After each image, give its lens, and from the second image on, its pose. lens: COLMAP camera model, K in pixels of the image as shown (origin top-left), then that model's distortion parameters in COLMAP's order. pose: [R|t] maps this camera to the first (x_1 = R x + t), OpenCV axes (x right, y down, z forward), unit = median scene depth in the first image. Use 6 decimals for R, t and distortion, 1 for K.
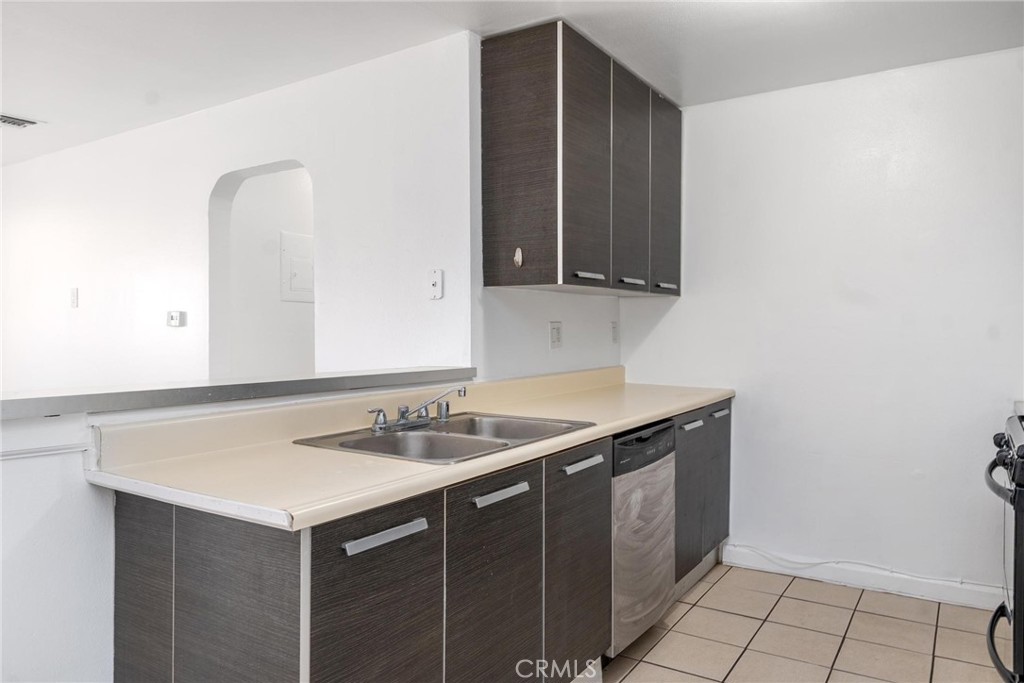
lens RADIAL K [[709.4, 0, 506.9], [0, 709.4, 334.0], [0, 0, 1]] dist [0.003875, 0.004116]
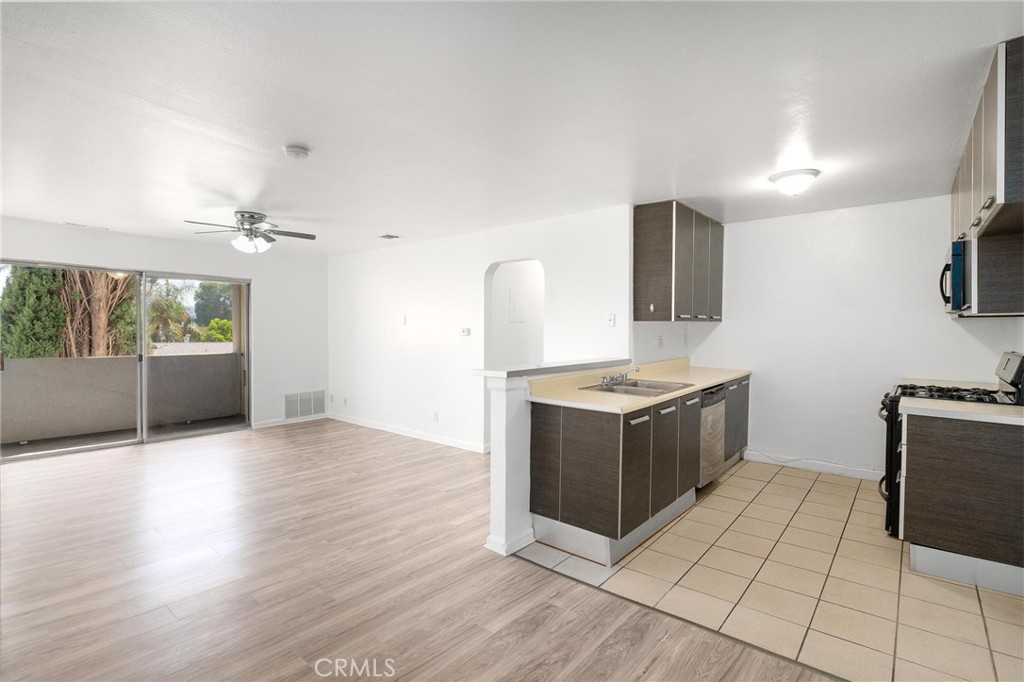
lens RADIAL K [[487.0, 0, 501.5], [0, 487.0, 334.9], [0, 0, 1]] dist [0.002743, -0.001608]
pose [[0.992257, 0.006012, -0.124054, -0.257666], [-0.004394, 0.999902, 0.013318, -0.044661], [0.124121, -0.012670, 0.992186, -0.545219]]
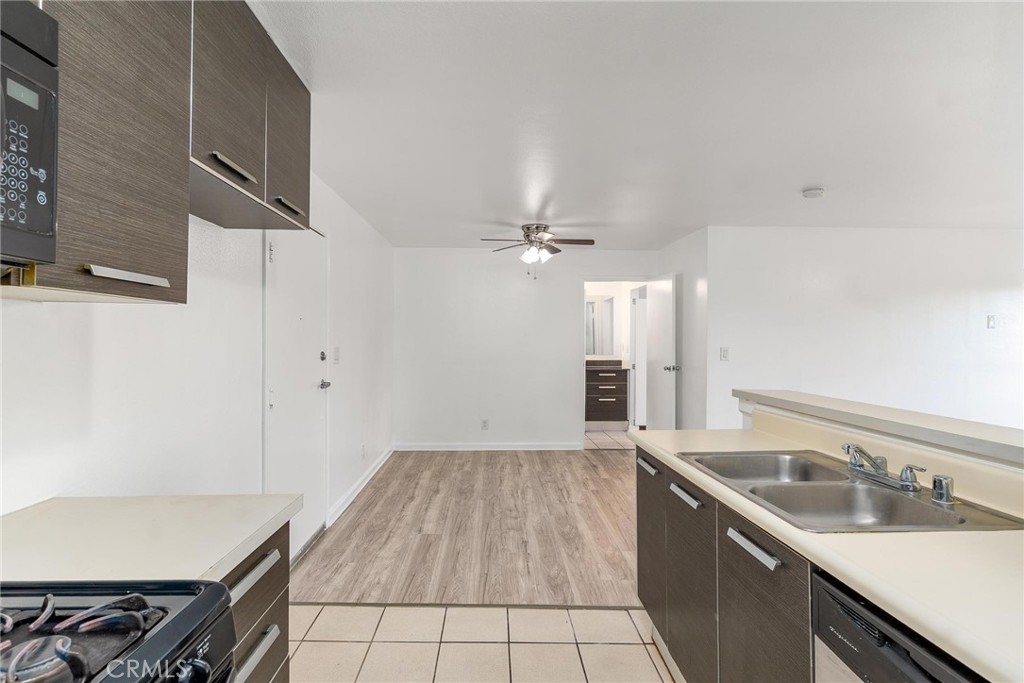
lens RADIAL K [[487.0, 0, 507.0], [0, 487.0, 341.7], [0, 0, 1]] dist [0.002743, -0.001608]
pose [[-0.814604, -0.001608, -0.580016, 0.513780], [-0.005944, 0.999967, 0.005575, -0.044813], [0.579988, 0.007989, -0.814586, 1.000275]]
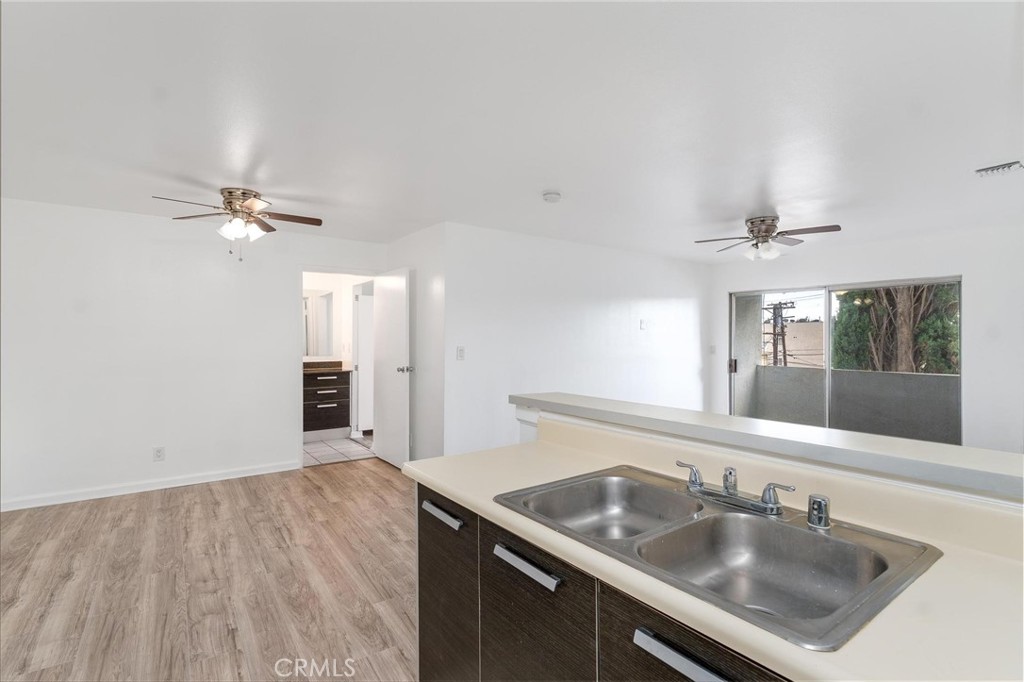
lens RADIAL K [[487.0, 0, 517.6], [0, 487.0, 337.2], [0, 0, 1]] dist [0.002743, -0.001608]
pose [[-0.353841, -0.005960, -0.935287, 0.391101], [-0.003774, 0.999981, -0.004945, -0.045049], [0.935298, 0.001780, -0.353857, 0.803772]]
